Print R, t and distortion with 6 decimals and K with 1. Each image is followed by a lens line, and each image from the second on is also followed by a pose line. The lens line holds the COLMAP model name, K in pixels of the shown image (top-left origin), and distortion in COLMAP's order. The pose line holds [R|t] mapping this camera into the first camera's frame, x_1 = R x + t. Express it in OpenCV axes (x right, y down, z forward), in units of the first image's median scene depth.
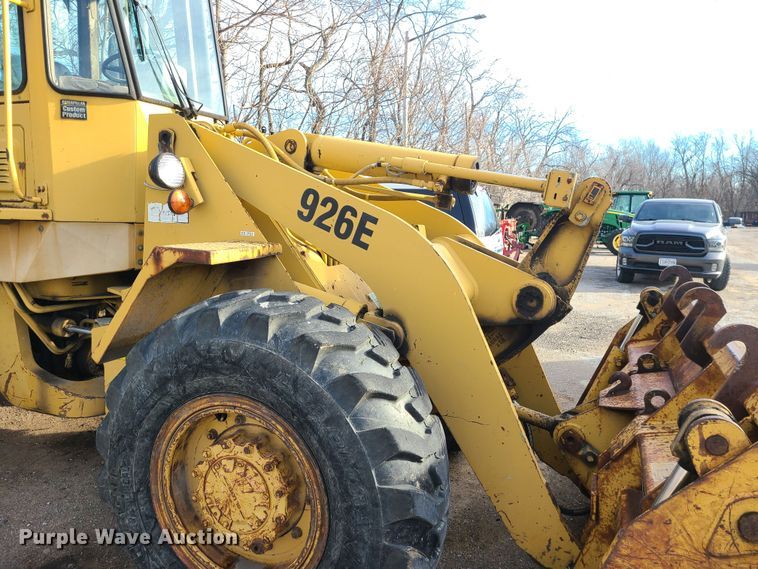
lens RADIAL K [[569.8, 0, 385.9], [0, 569.8, 272.1], [0, 0, 1]] dist [0.056900, -0.036473]
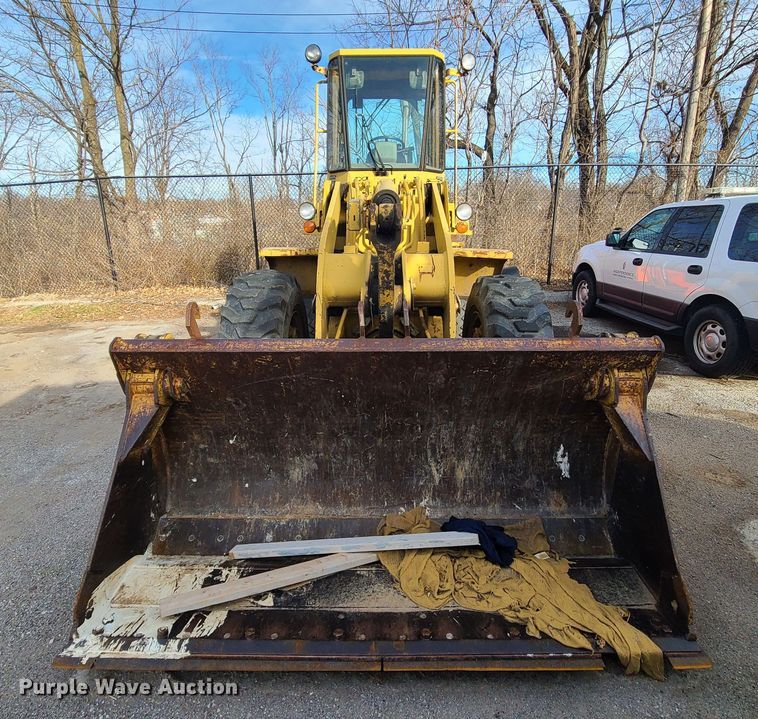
lens RADIAL K [[455.0, 0, 380.9], [0, 455.0, 355.5], [0, 0, 1]] dist [-0.001279, 0.000377]
pose [[0.353304, 0.246000, -0.902585, 1.274915], [-0.097982, 0.969231, 0.225811, -0.069334], [0.930363, 0.008657, 0.366537, 0.651584]]
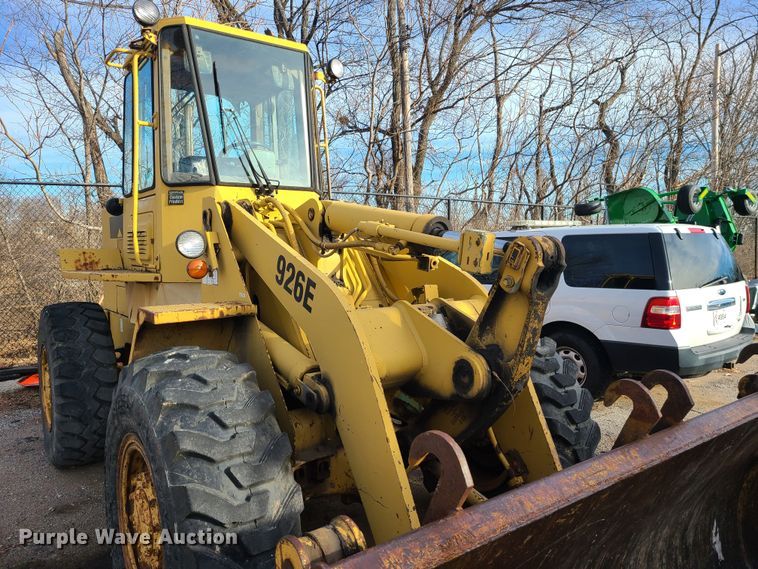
lens RADIAL K [[569.8, 0, 381.3], [0, 569.8, 276.7], [0, 0, 1]] dist [0.056900, -0.036473]
pose [[0.851772, -0.002195, -0.523908, 0.608436], [-0.032090, 0.997895, -0.056353, -0.049422], [0.522928, 0.064813, 0.849909, 0.171342]]
